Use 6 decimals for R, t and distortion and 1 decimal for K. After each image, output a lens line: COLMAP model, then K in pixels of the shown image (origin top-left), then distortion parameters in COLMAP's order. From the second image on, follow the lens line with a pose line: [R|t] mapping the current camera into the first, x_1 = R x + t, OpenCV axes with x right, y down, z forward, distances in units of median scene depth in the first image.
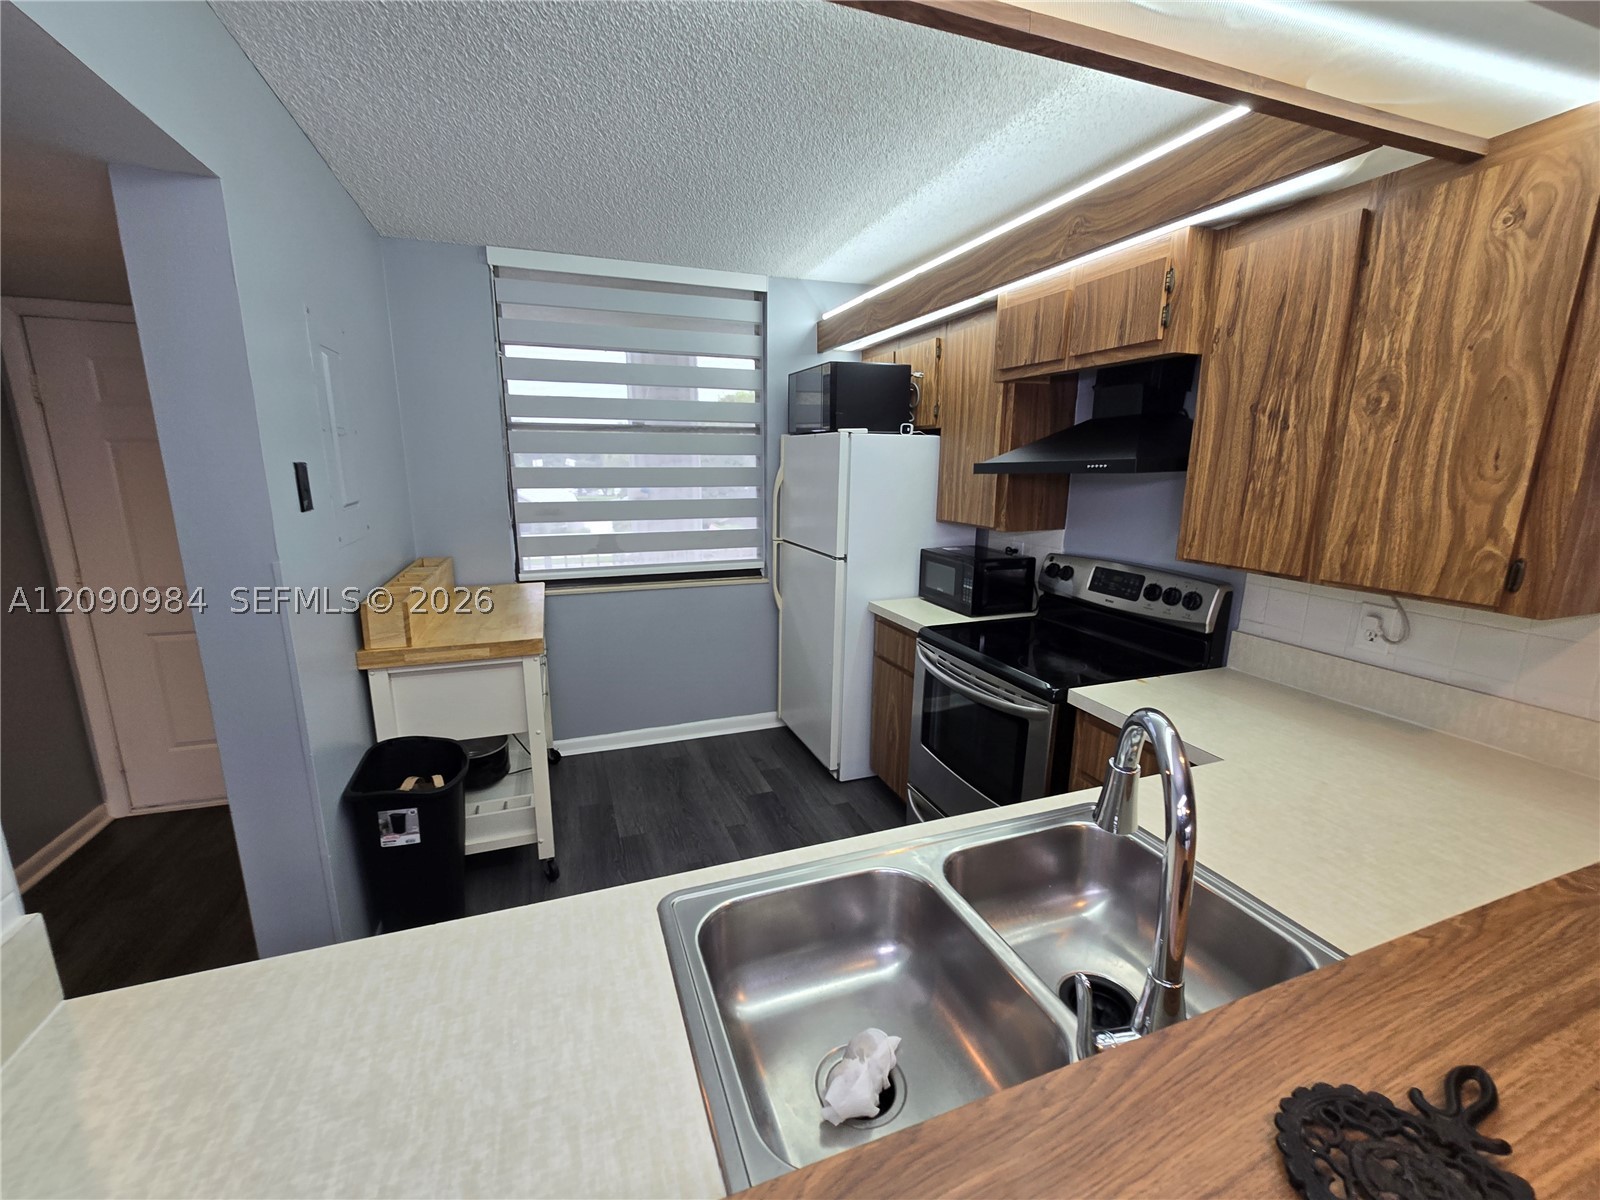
lens RADIAL K [[652.9, 0, 798.0], [0, 652.9, 598.6], [0, 0, 1]] dist [-0.002315, -0.000014]
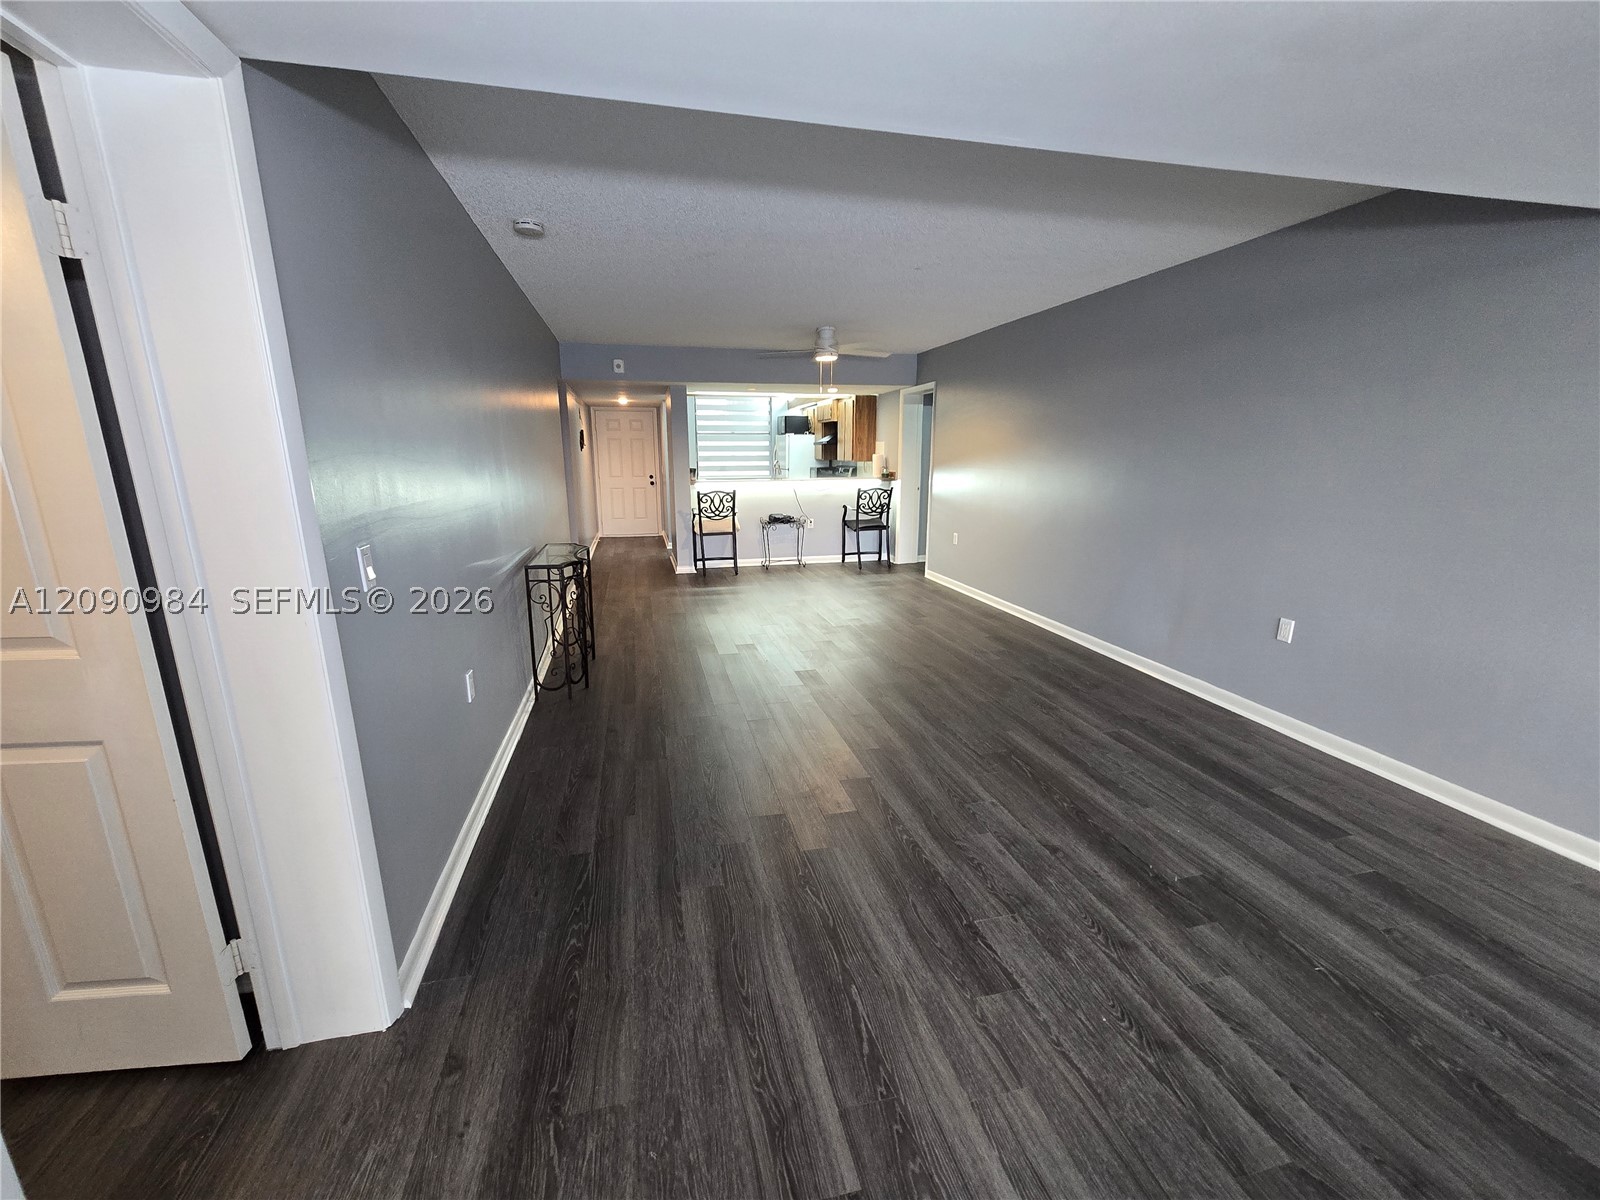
lens RADIAL K [[652.9, 0, 797.9], [0, 652.9, 601.6], [0, 0, 1]] dist [-0.002315, -0.000014]
pose [[0.994584, 0.016634, -0.102594, 0.873529], [-0.015303, 0.999788, 0.013751, 1.089170], [0.102801, -0.012106, 0.994628, -4.569535]]
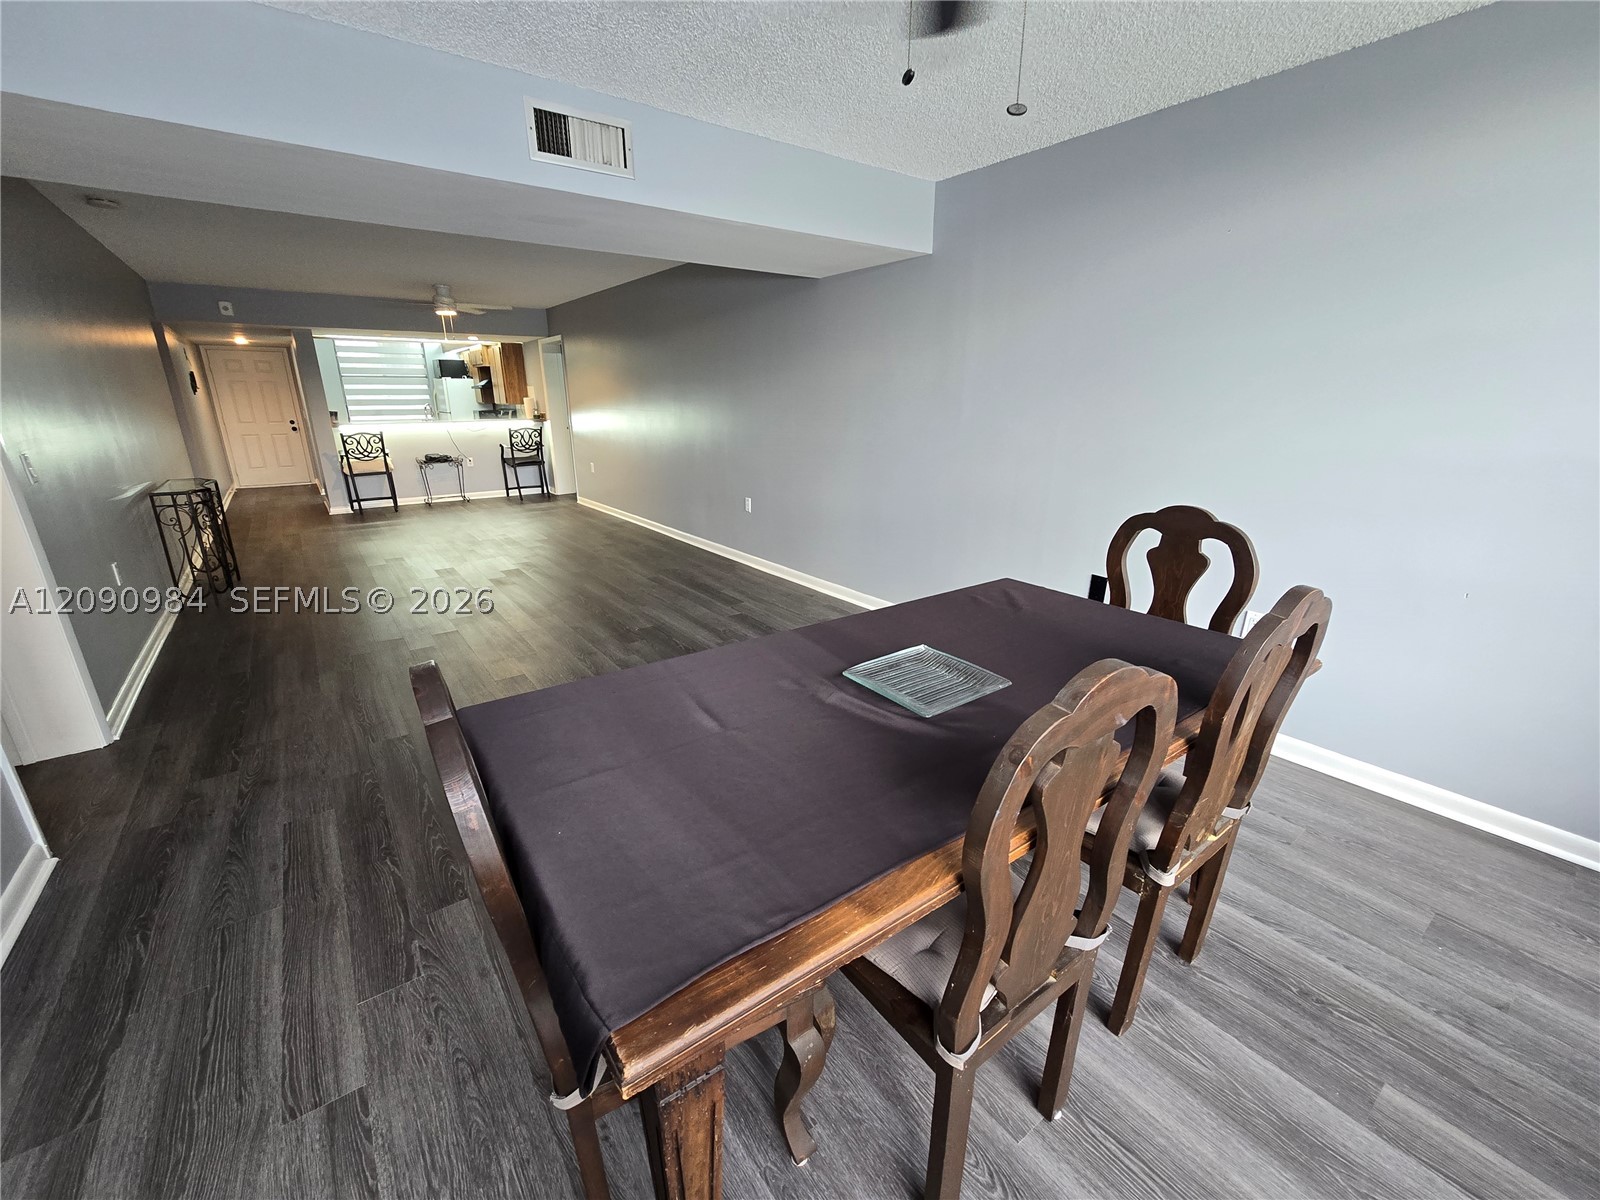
lens RADIAL K [[652.9, 0, 792.8], [0, 652.9, 606.4], [0, 0, 1]] dist [-0.002315, -0.000014]
pose [[0.955650, -0.095698, 0.278524, 1.383828], [0.067568, 0.991752, 0.108919, 1.339868], [-0.286650, -0.085269, 0.954233, -5.661329]]
